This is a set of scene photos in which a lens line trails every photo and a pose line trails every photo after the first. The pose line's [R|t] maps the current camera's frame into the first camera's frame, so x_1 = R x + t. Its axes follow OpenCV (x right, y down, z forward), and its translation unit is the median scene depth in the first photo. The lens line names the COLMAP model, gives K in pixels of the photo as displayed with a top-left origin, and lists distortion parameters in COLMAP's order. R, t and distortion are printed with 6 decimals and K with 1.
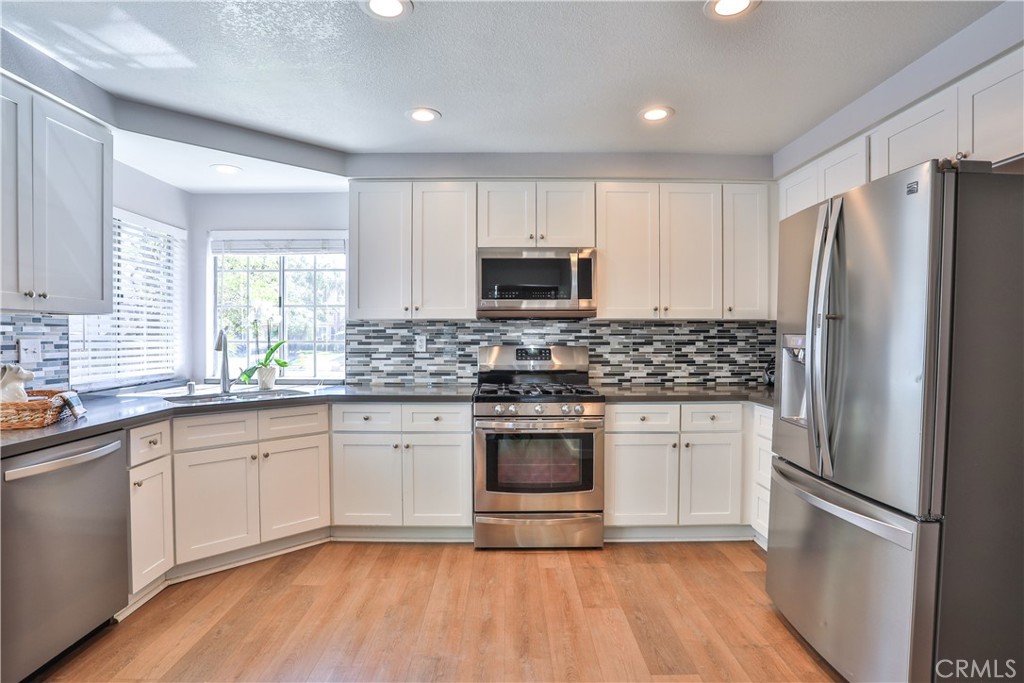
lens RADIAL K [[524.0, 0, 514.9], [0, 524.0, 343.6], [0, 0, 1]] dist [-0.042062, 0.005333]
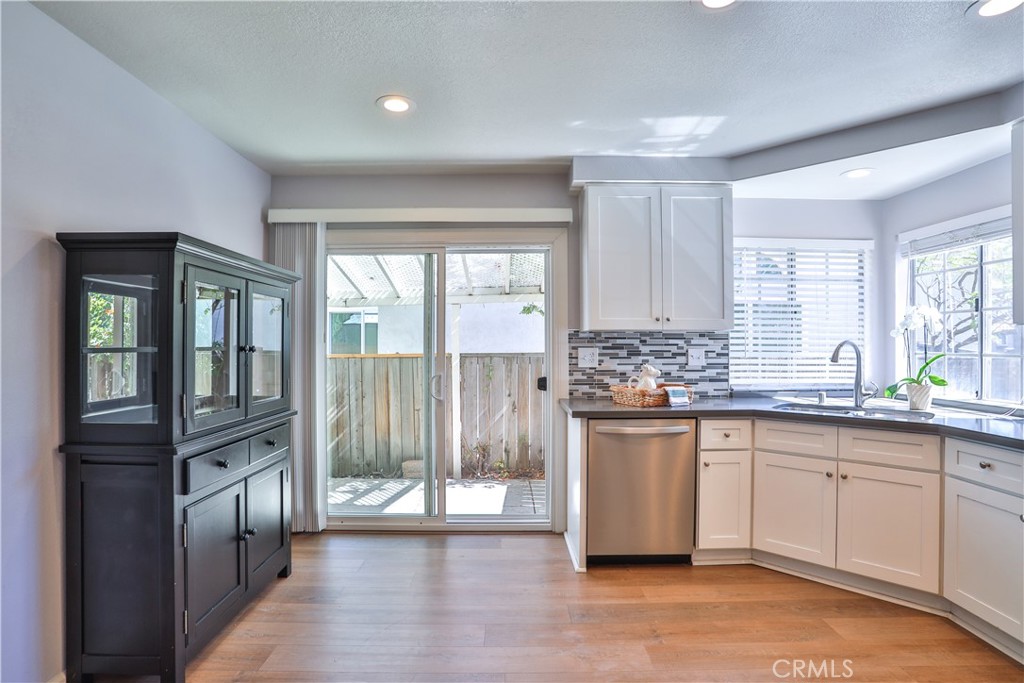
lens RADIAL K [[524.0, 0, 515.1], [0, 524.0, 343.0], [0, 0, 1]] dist [-0.042062, 0.005333]
pose [[0.006862, -0.005687, -0.999960, 0.458037], [-0.017245, 0.999834, -0.005805, -0.007495], [0.999828, 0.017284, 0.006763, 0.427861]]
